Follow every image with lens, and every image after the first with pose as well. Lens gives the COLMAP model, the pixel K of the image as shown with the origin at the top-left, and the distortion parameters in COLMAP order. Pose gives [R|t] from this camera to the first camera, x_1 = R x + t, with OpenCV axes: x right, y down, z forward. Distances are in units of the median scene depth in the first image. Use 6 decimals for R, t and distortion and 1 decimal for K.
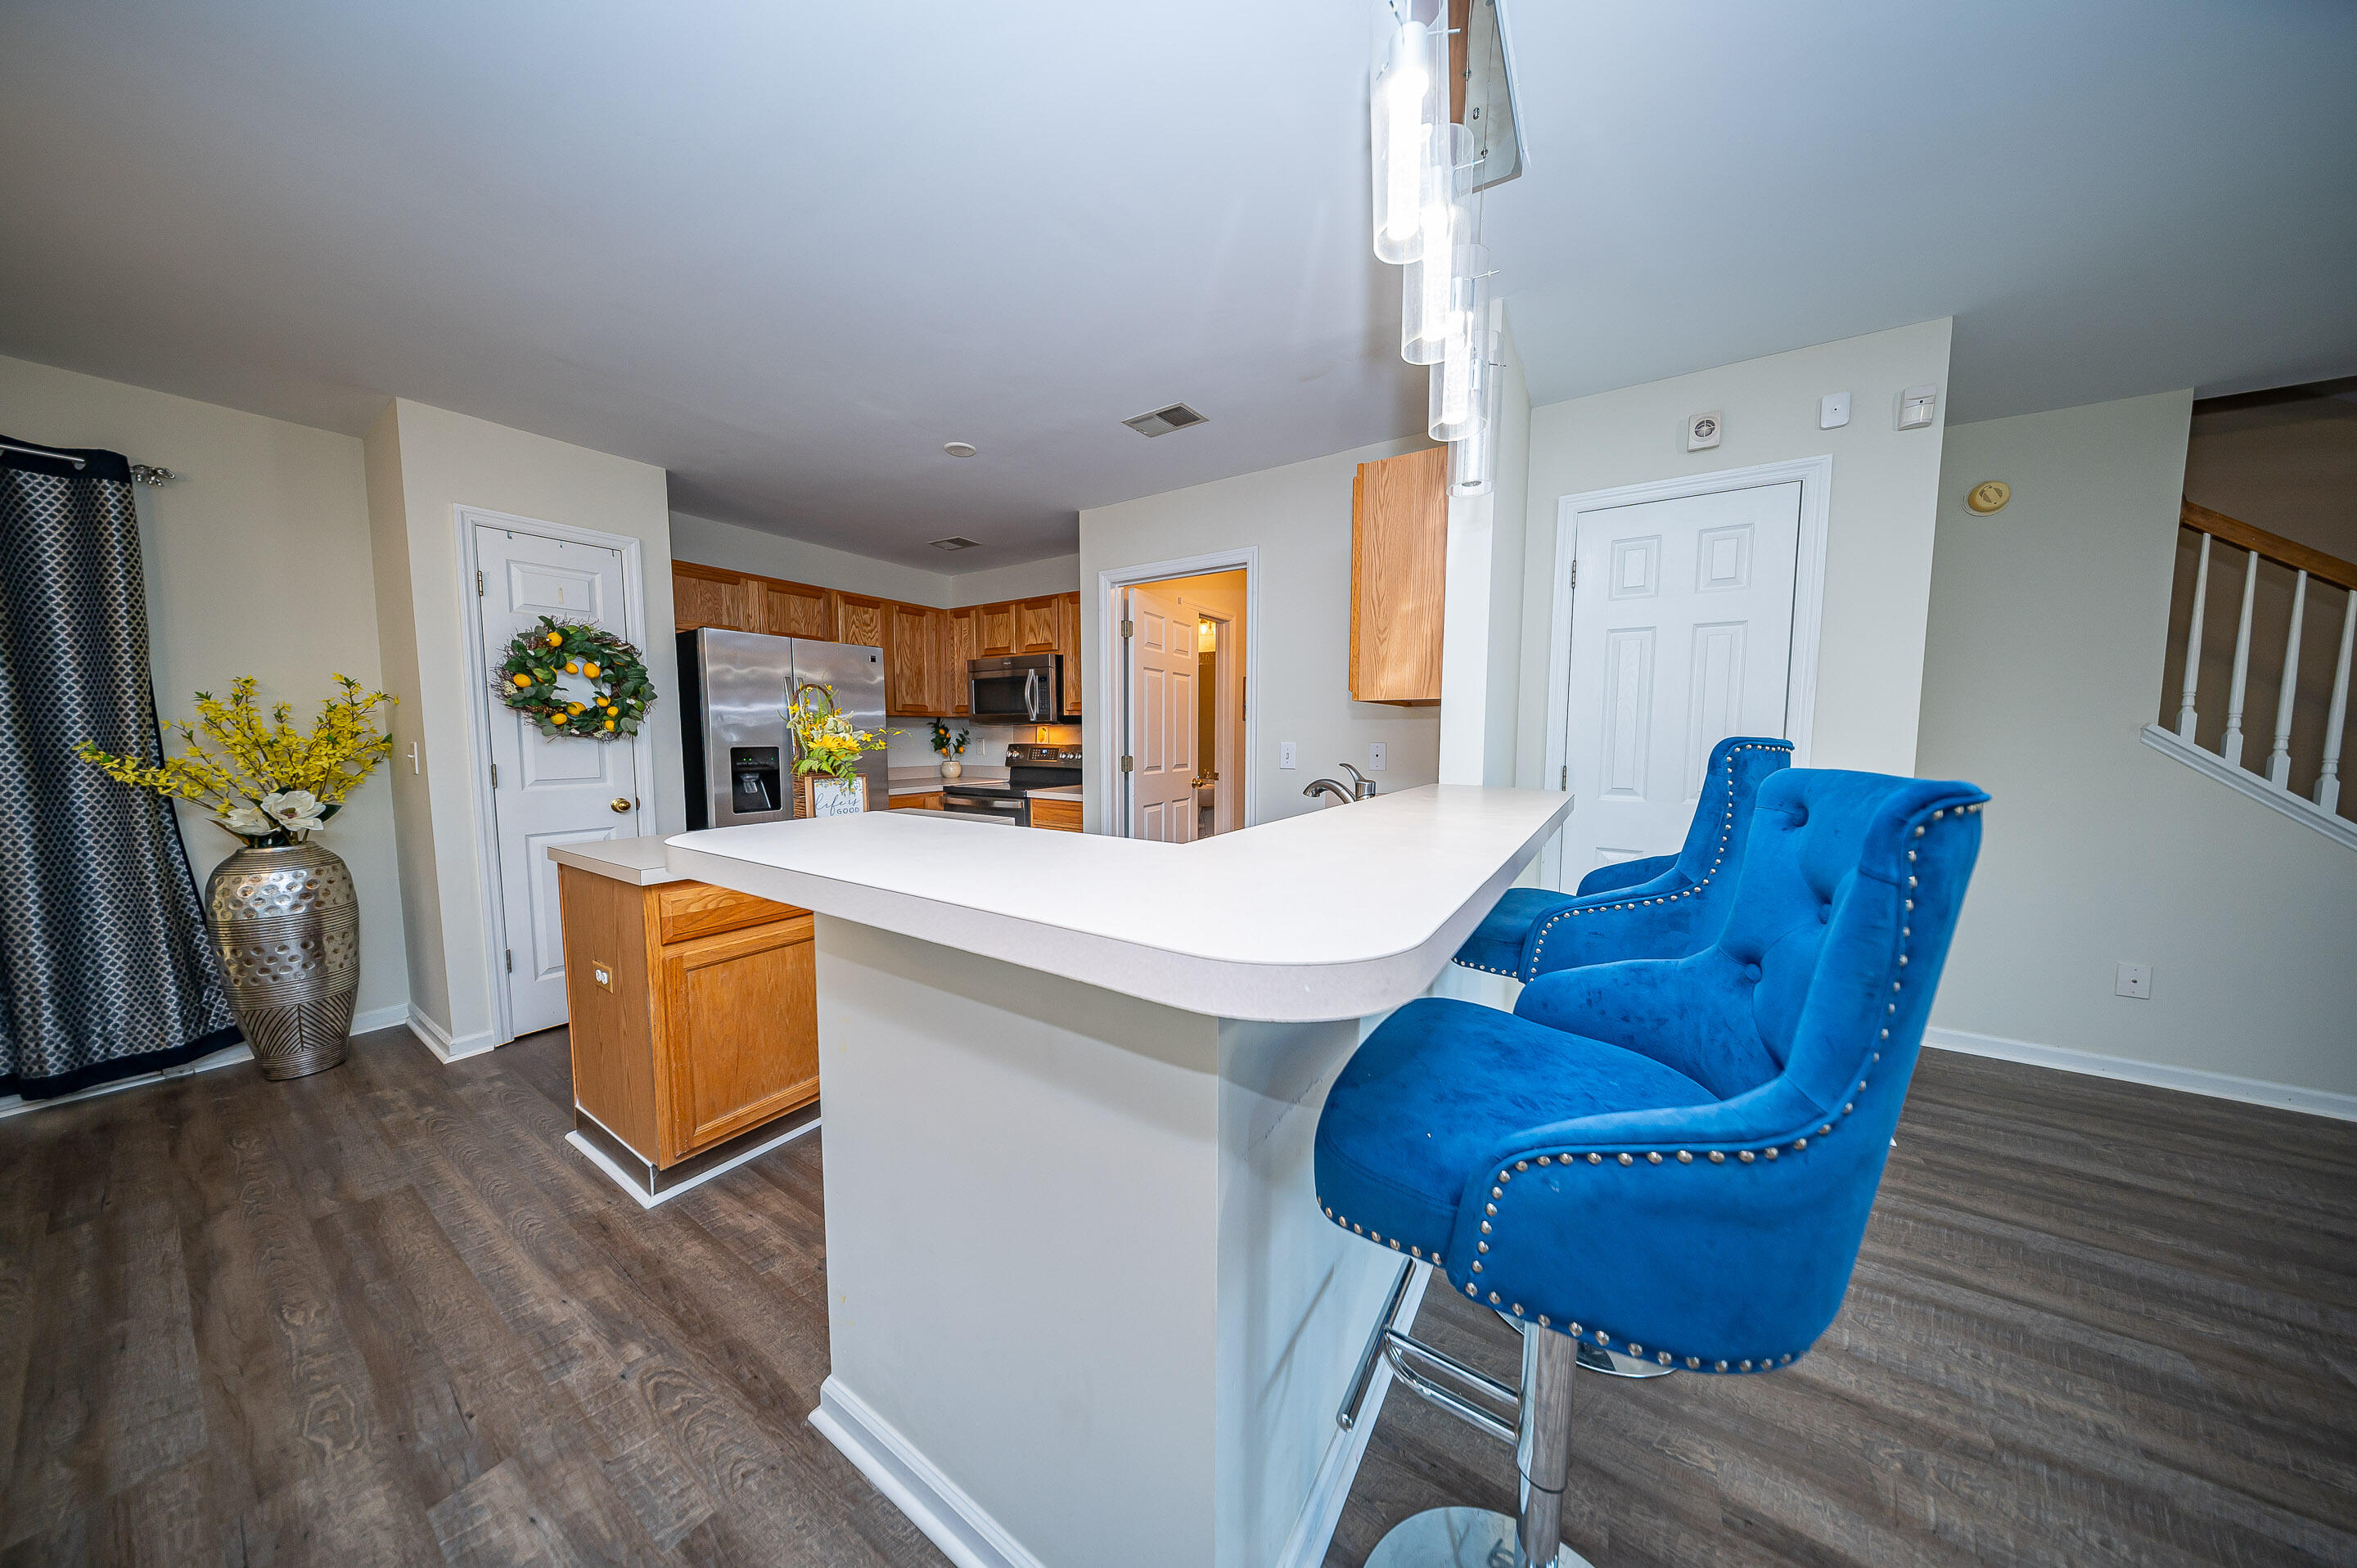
lens RADIAL K [[696.5, 0, 1182.3], [0, 696.5, 780.0], [0, 0, 1]] dist [0.001062, -0.000116]
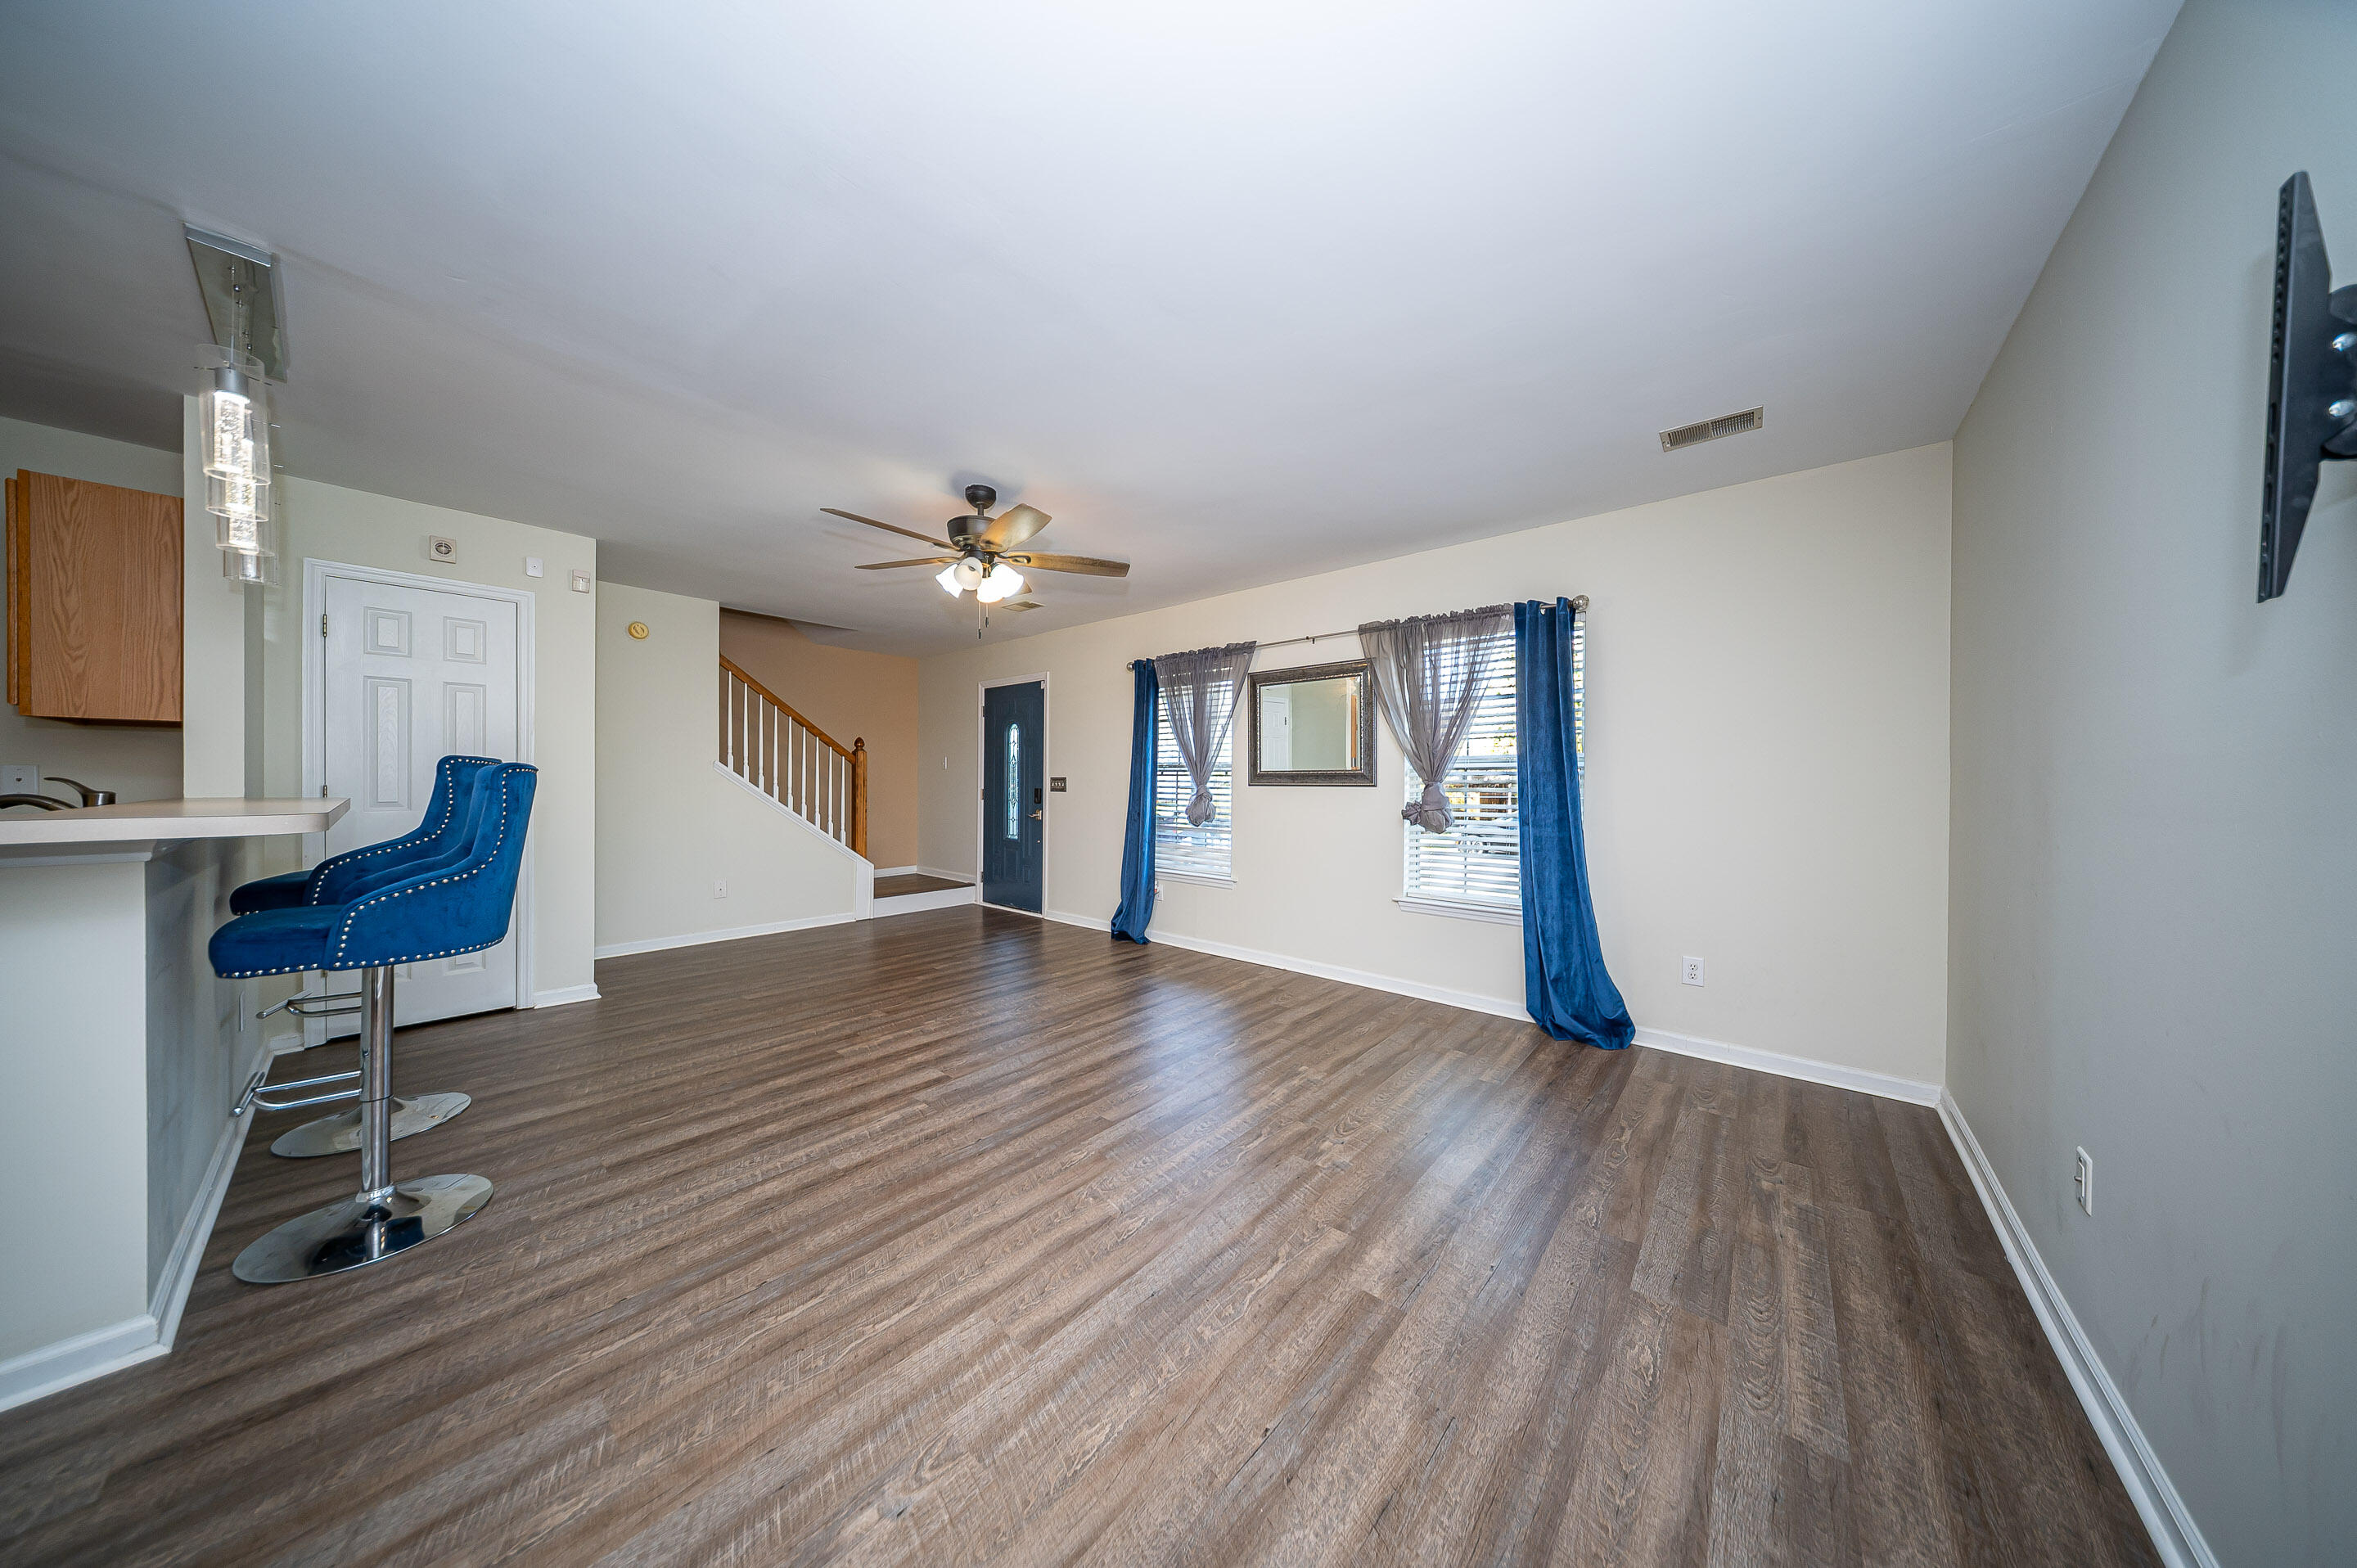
lens RADIAL K [[696.5, 0, 1182.3], [0, 696.5, 780.0], [0, 0, 1]] dist [0.001062, -0.000116]
pose [[0.134250, -0.004016, 0.990939, -0.379746], [0.063201, 0.997991, -0.004518, 0.060031], [-0.988930, 0.063235, 0.134234, -0.540196]]
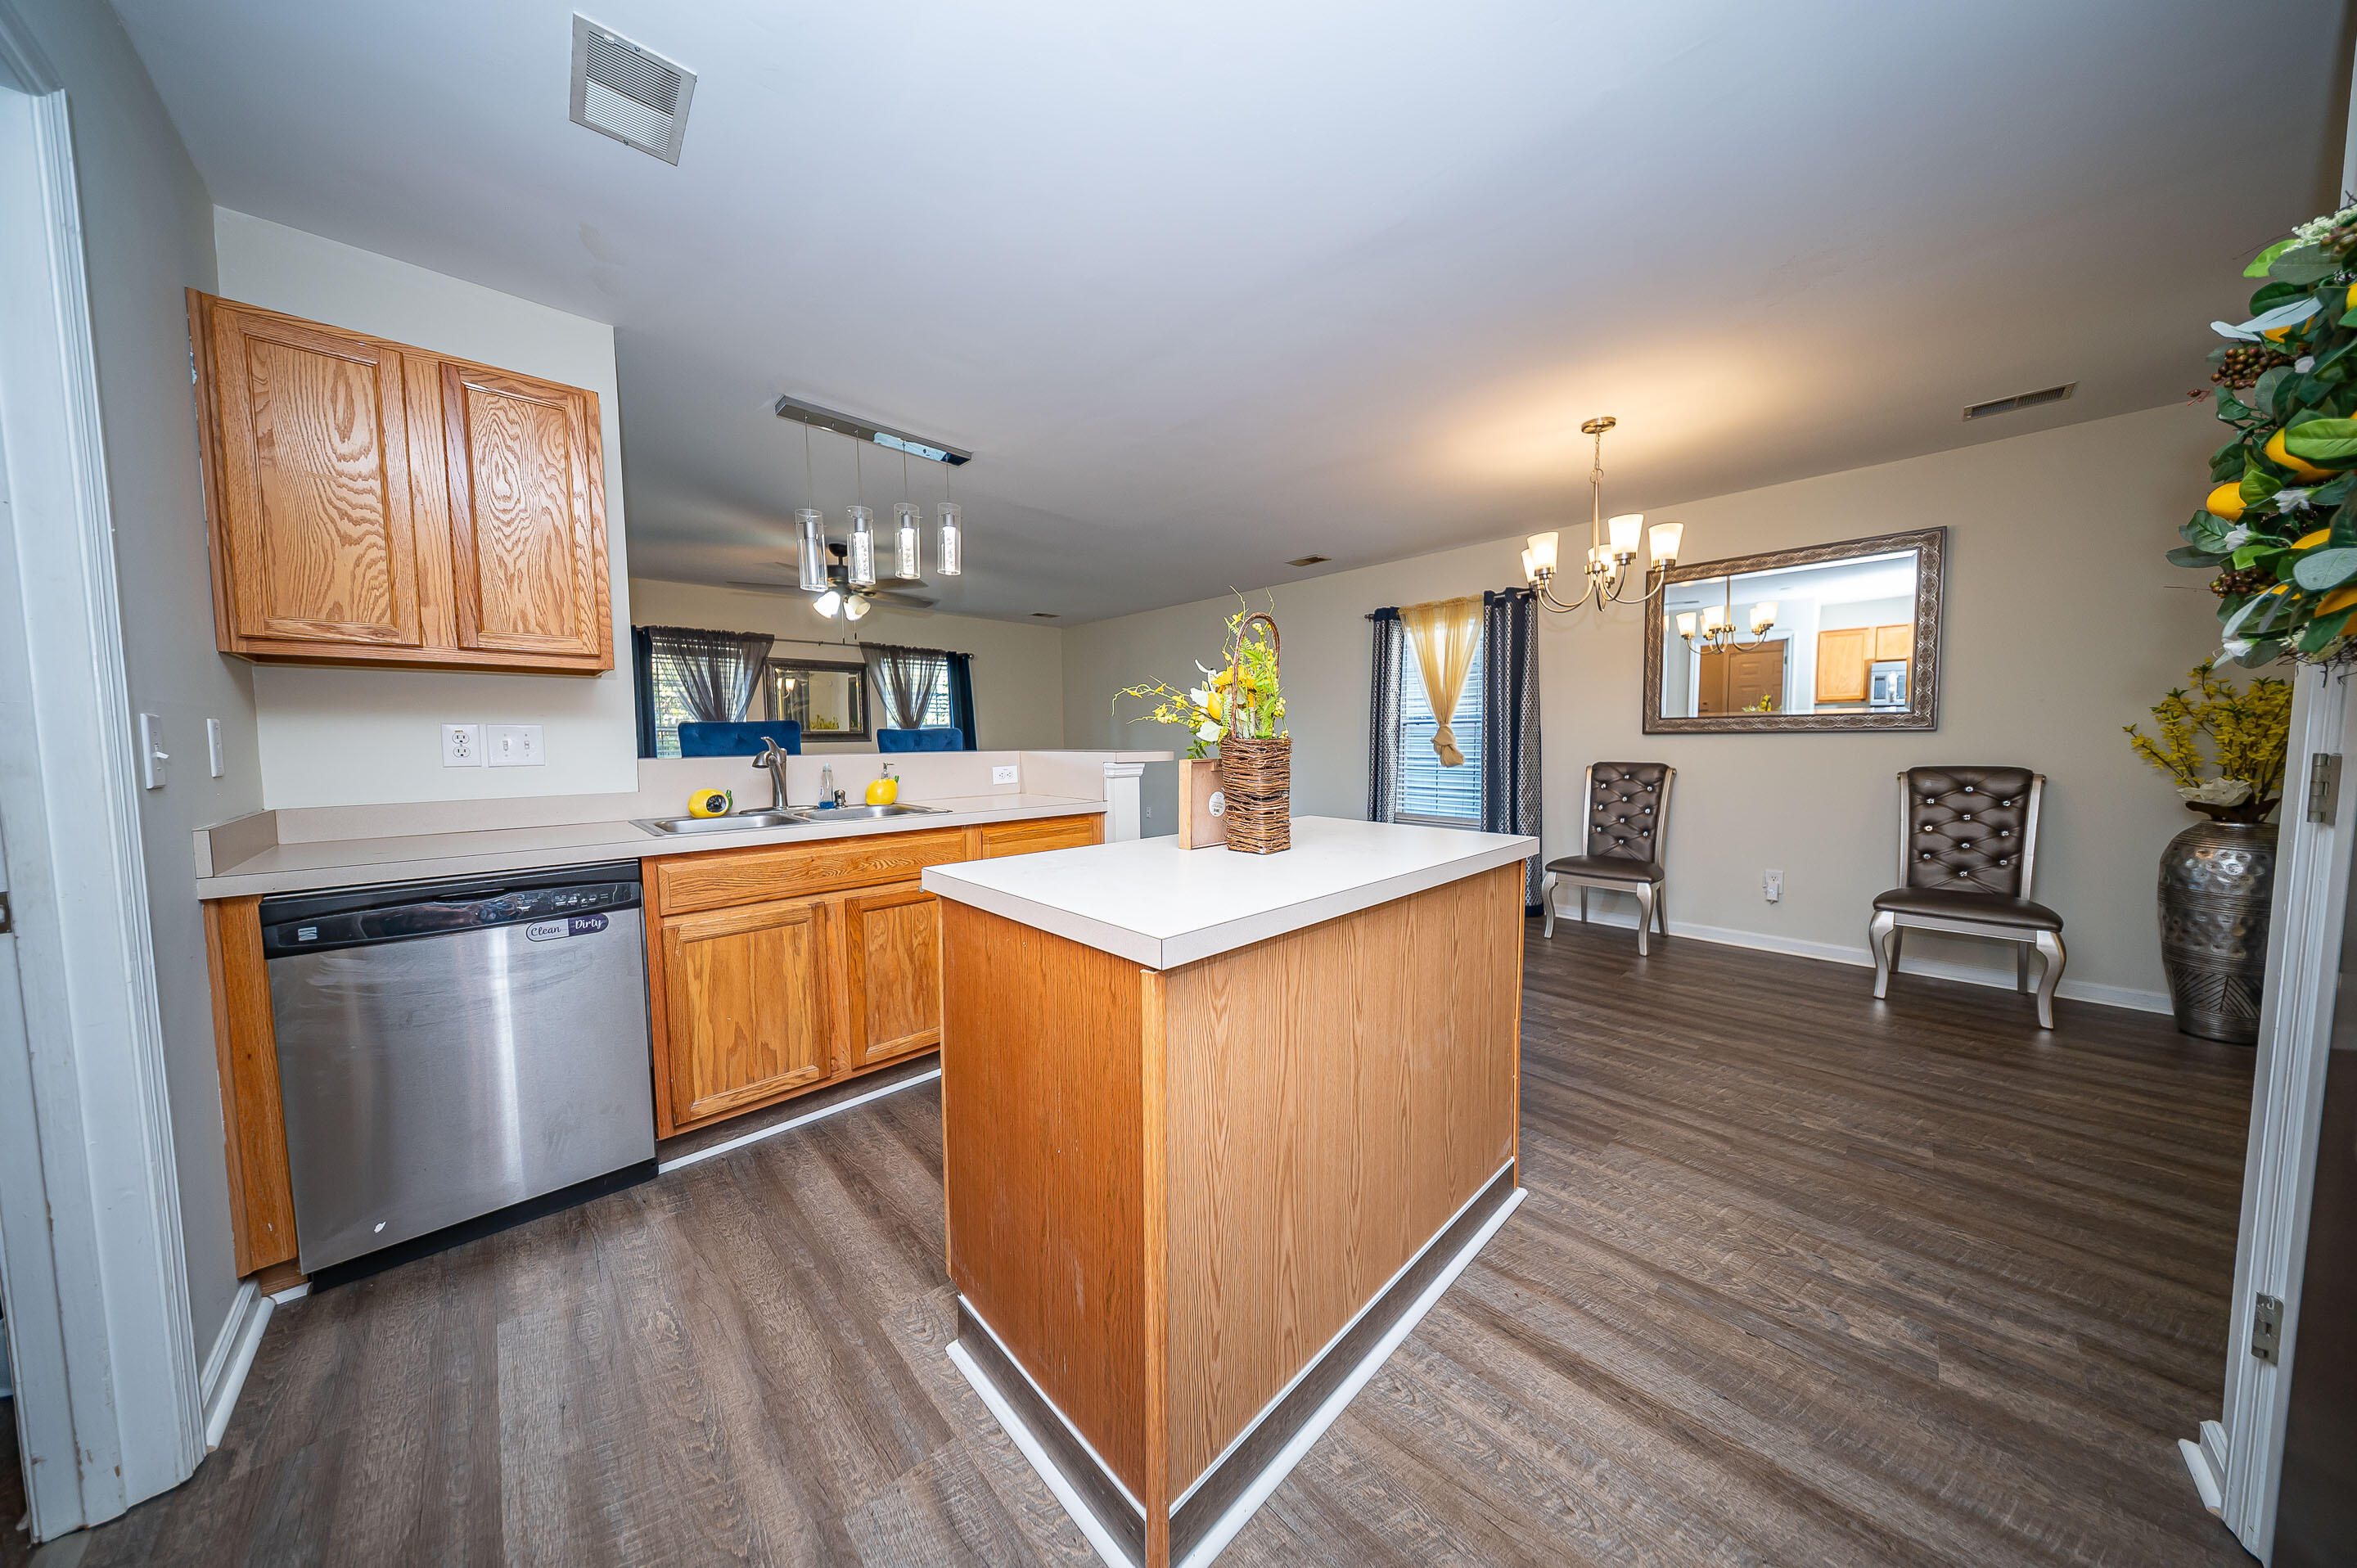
lens RADIAL K [[718.9, 0, 1185.6], [0, 718.9, 788.5], [0, 0, 1]] dist [0.008339, -0.002792]
pose [[-0.975267, -0.010693, 0.220772, -0.522669], [0.020549, 0.990117, 0.138732, -0.065303], [-0.220073, 0.139837, -0.965408, 1.428512]]
